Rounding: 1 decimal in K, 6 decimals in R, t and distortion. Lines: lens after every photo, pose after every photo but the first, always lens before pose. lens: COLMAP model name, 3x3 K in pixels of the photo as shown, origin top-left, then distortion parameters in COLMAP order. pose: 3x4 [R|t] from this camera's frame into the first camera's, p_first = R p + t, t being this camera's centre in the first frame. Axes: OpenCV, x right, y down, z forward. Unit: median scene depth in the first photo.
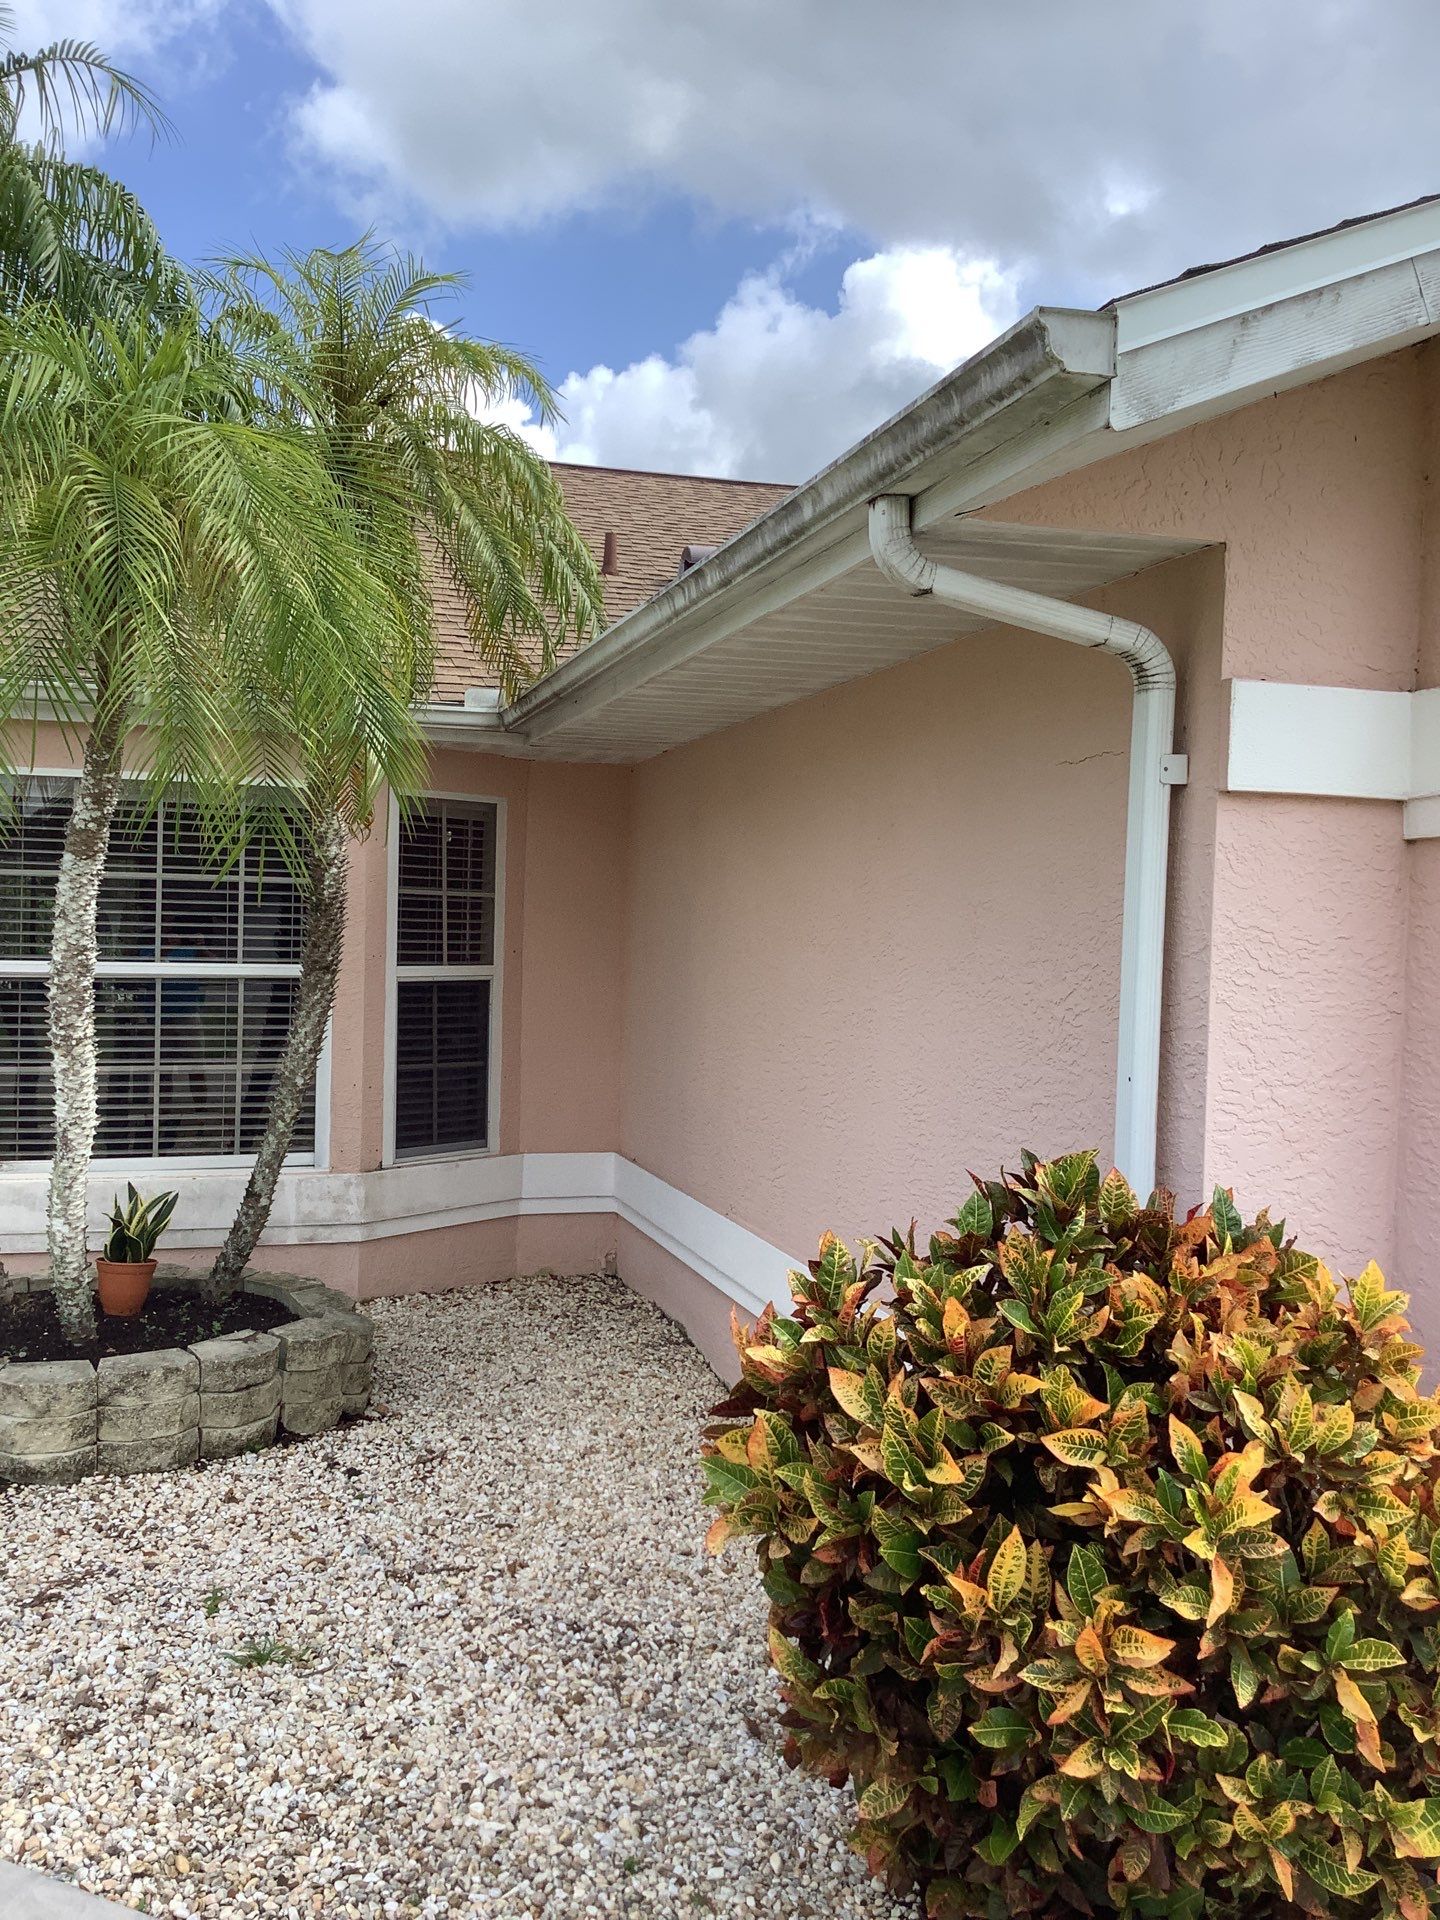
lens RADIAL K [[1657.8, 0, 720.0], [0, 1657.8, 960.0], [0, 0, 1]] dist [-0.001825, -0.002809]
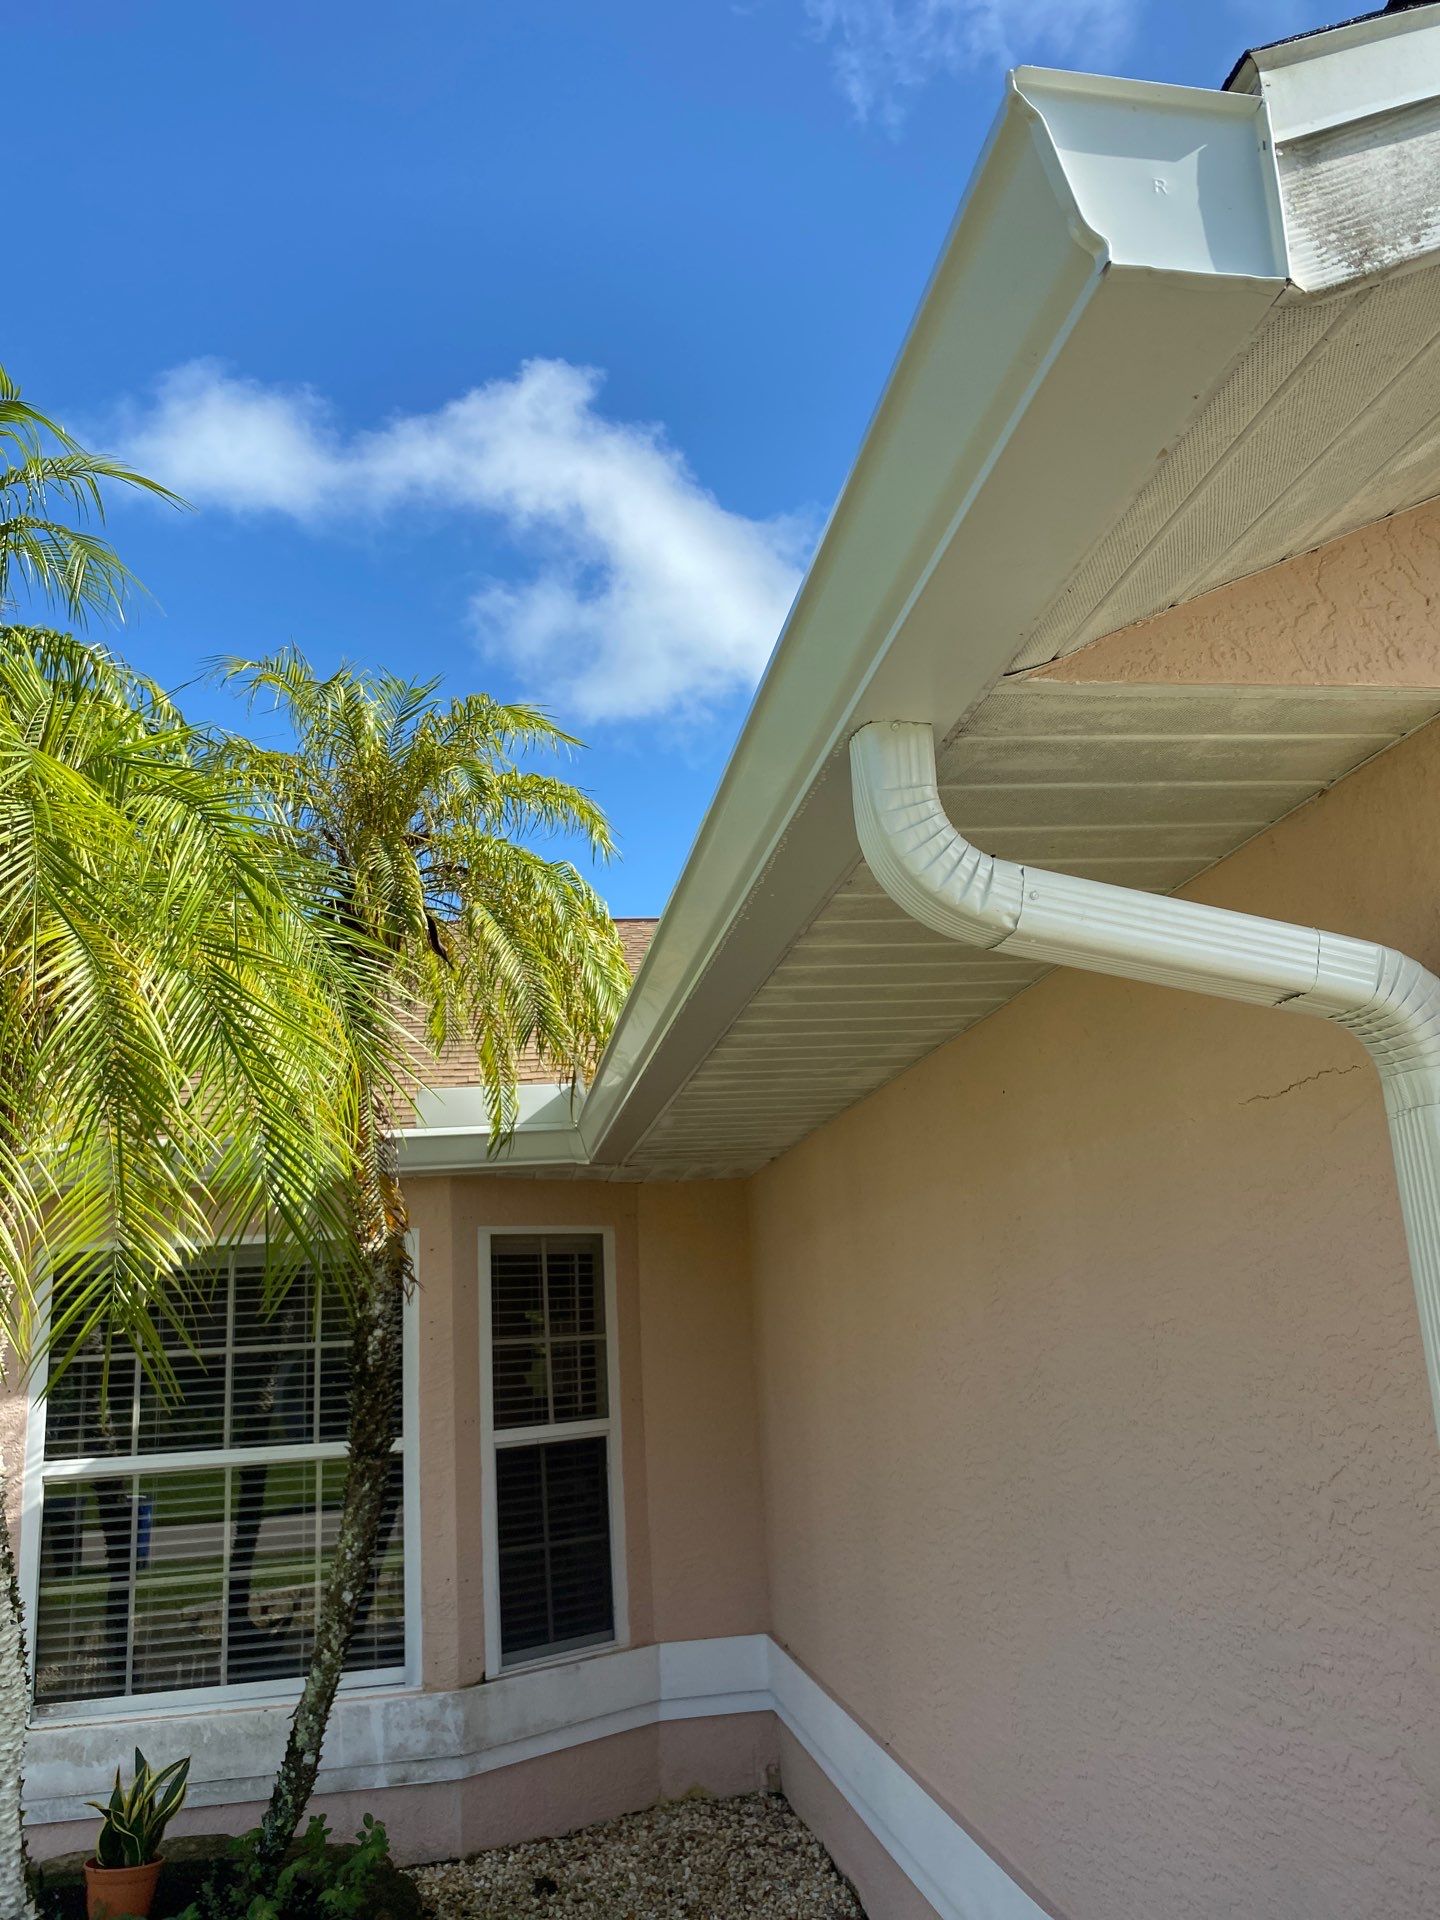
lens RADIAL K [[1416.3, 0, 707.3], [0, 1416.3, 999.9], [0, 0, 1]] dist [-0.001871, -0.001196]
pose [[0.985053, -0.115483, -0.127802, 0.040851], [0.080441, 0.964503, -0.251520, -0.019069], [0.152312, 0.237480, 0.959377, 0.244937]]
